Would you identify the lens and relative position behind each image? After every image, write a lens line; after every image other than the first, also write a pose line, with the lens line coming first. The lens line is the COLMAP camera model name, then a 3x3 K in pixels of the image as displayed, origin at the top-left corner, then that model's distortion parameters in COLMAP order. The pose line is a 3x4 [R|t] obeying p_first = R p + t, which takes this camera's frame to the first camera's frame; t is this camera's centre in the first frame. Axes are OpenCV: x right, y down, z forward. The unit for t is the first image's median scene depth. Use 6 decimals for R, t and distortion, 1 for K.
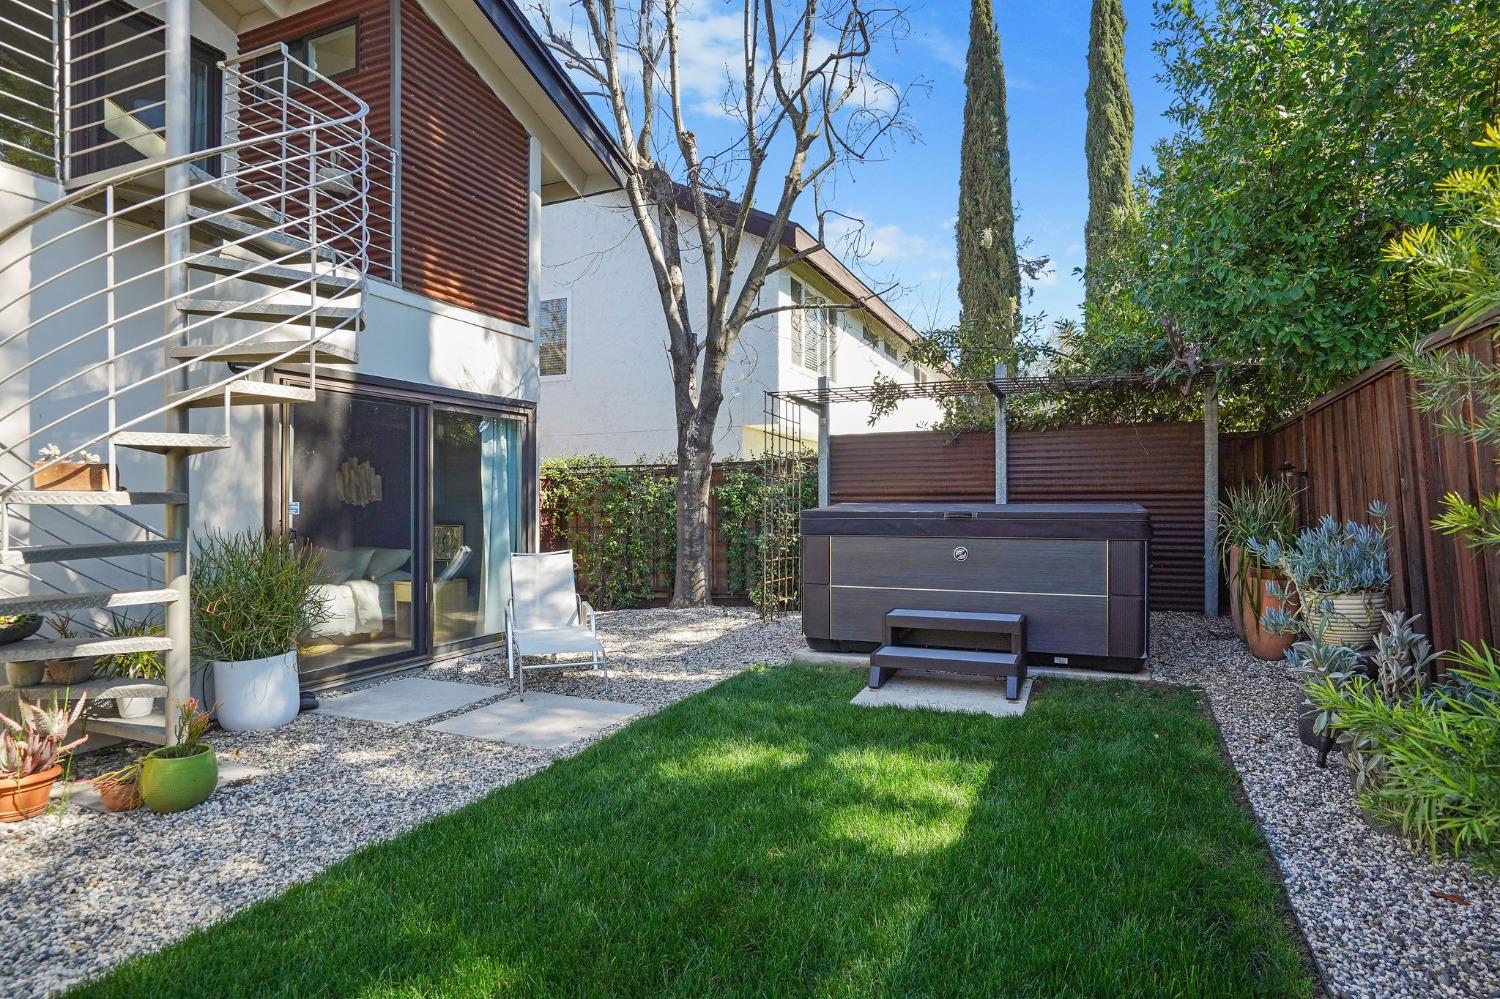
lens RADIAL K [[808.0, 0, 751.0], [0, 808.0, 495.1], [0, 0, 1]] dist [-0.006926, 0.000087]
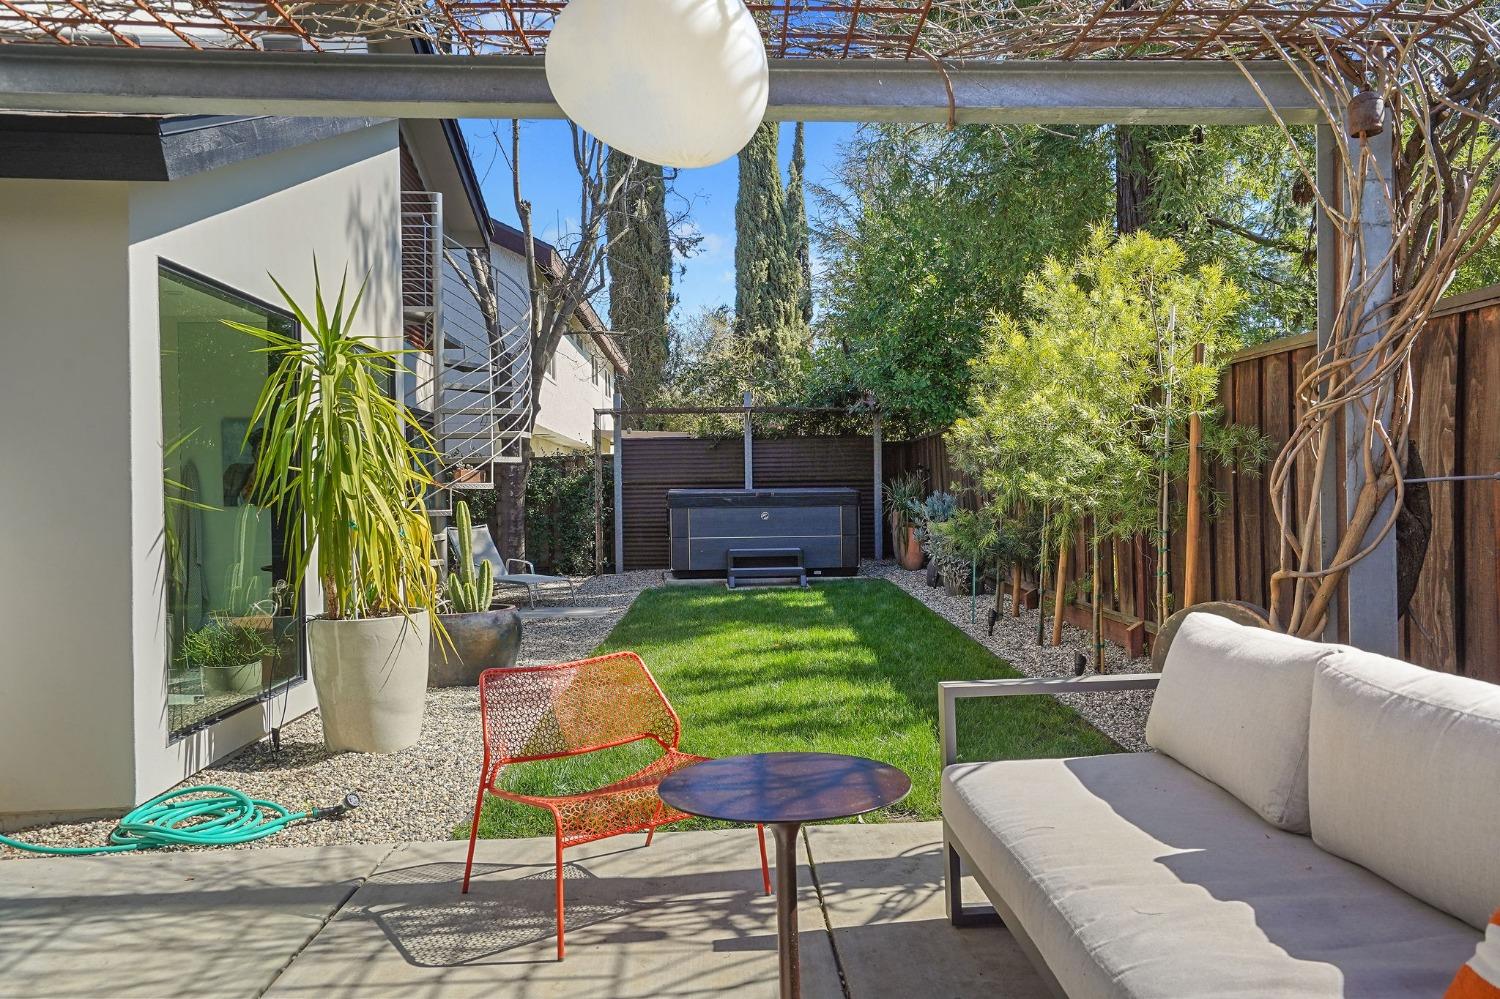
lens RADIAL K [[1109.5, 0, 749.7], [0, 1109.5, 499.2], [0, 0, 1]] dist [0.007295, 0.000276]
pose [[0.902408, -0.009823, 0.430771, -0.532996], [0.005360, 0.999919, 0.011573, 0.005043], [-0.430850, -0.008135, 0.902387, -0.768029]]
